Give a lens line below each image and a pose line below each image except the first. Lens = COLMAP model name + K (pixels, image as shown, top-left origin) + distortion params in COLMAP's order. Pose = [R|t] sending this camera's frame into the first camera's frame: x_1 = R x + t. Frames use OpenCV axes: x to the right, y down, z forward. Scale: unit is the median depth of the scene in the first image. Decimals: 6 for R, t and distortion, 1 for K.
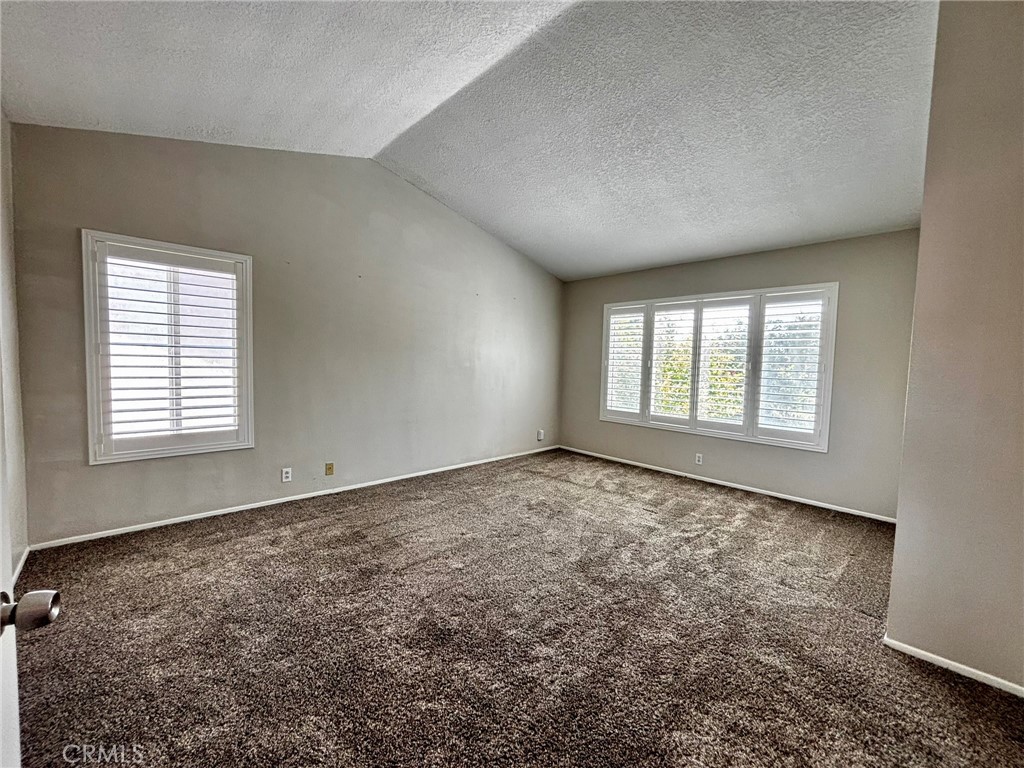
lens RADIAL K [[413.5, 0, 512.0], [0, 413.5, 384.0], [0, 0, 1]] dist [0.004342, -0.000739]
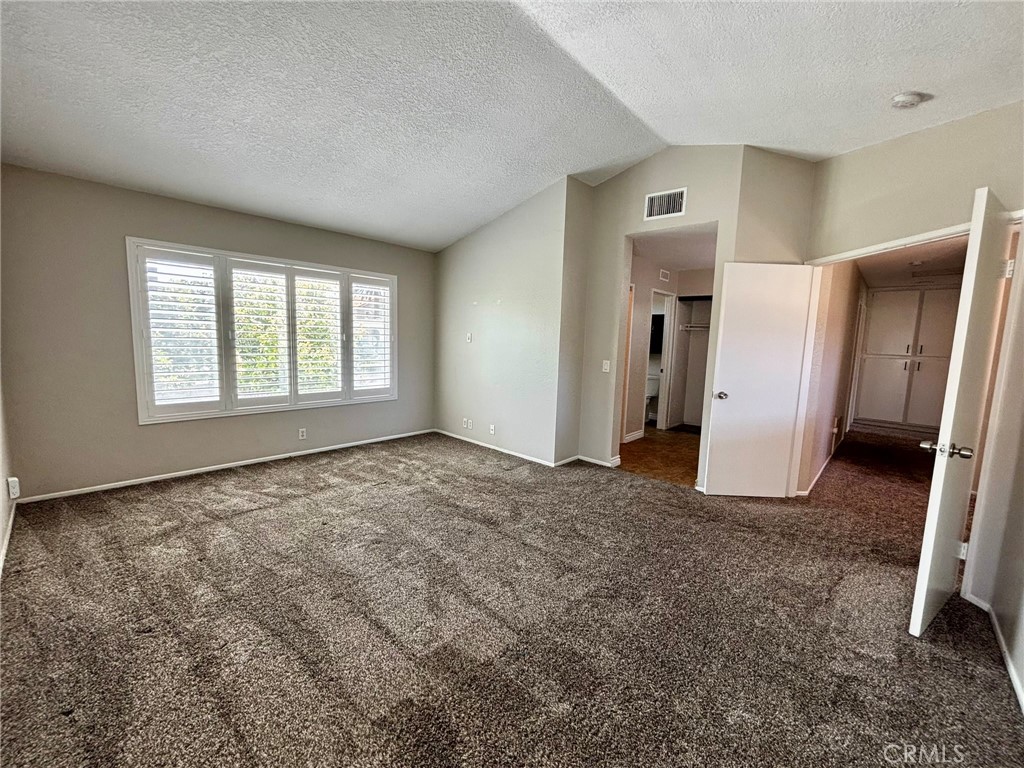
lens RADIAL K [[413.5, 0, 512.0], [0, 413.5, 384.0], [0, 0, 1]] dist [0.004342, -0.000739]
pose [[-0.065226, -0.138204, 0.988254, -0.576027], [0.024722, 0.989835, 0.140057, -0.064243], [-0.997564, 0.033567, -0.061146, 0.624453]]
